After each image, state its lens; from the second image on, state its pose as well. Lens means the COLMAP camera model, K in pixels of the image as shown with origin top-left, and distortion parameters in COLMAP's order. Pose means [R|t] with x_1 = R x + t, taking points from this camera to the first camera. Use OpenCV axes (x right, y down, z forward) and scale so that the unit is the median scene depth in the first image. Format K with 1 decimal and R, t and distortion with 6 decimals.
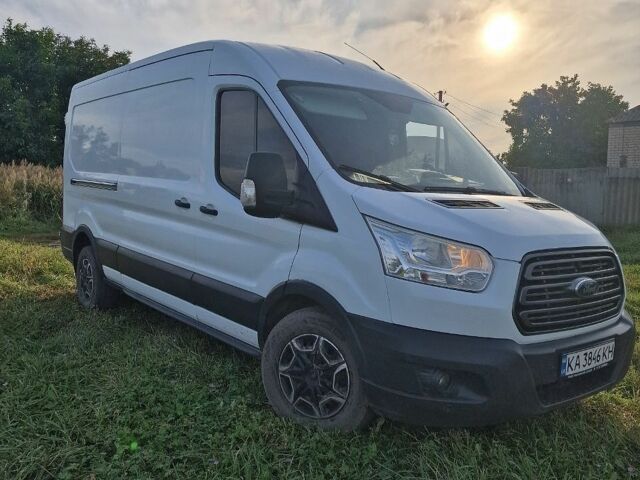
lens RADIAL K [[582.6, 0, 307.8], [0, 582.6, 250.3], [0, 0, 1]] dist [0.035371, 0.000000]
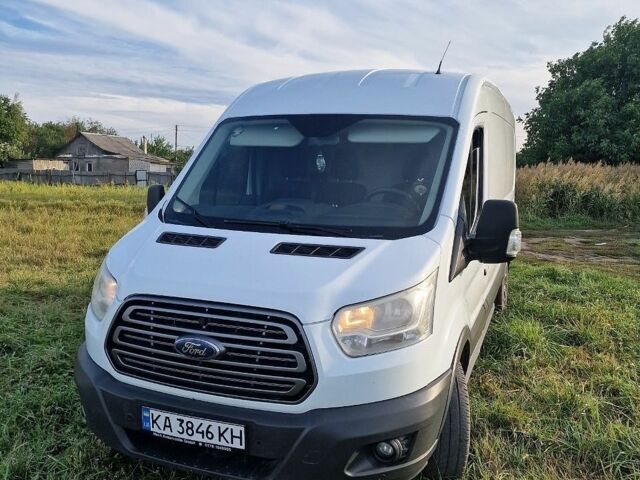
lens RADIAL K [[562.0, 0, 337.2], [0, 562.0, 245.1], [0, 0, 1]] dist [0.077327, -0.065151]
pose [[0.522616, 0.102296, -0.846409, 1.307414], [-0.089509, 0.993872, 0.064851, -0.166170], [0.847856, 0.041869, 0.528570, 0.738692]]
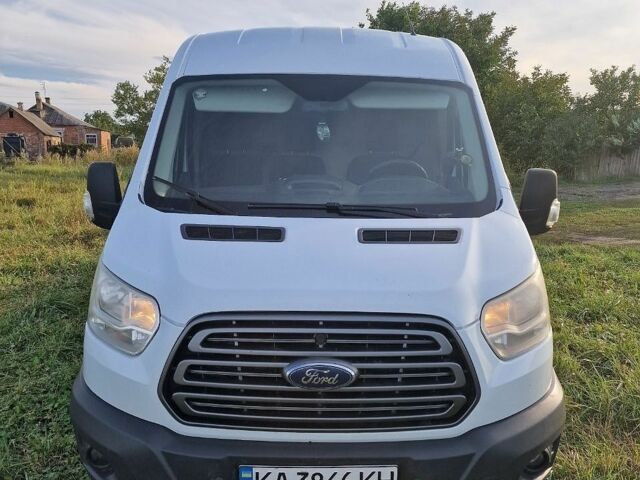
lens RADIAL K [[562.0, 0, 325.8], [0, 562.0, 227.1], [0, 0, 1]] dist [0.077327, -0.065151]
pose [[0.794075, 0.074293, -0.603263, 0.869549], [-0.049438, 0.997108, 0.057720, -0.144694], [0.605806, -0.016010, 0.795451, 0.505952]]
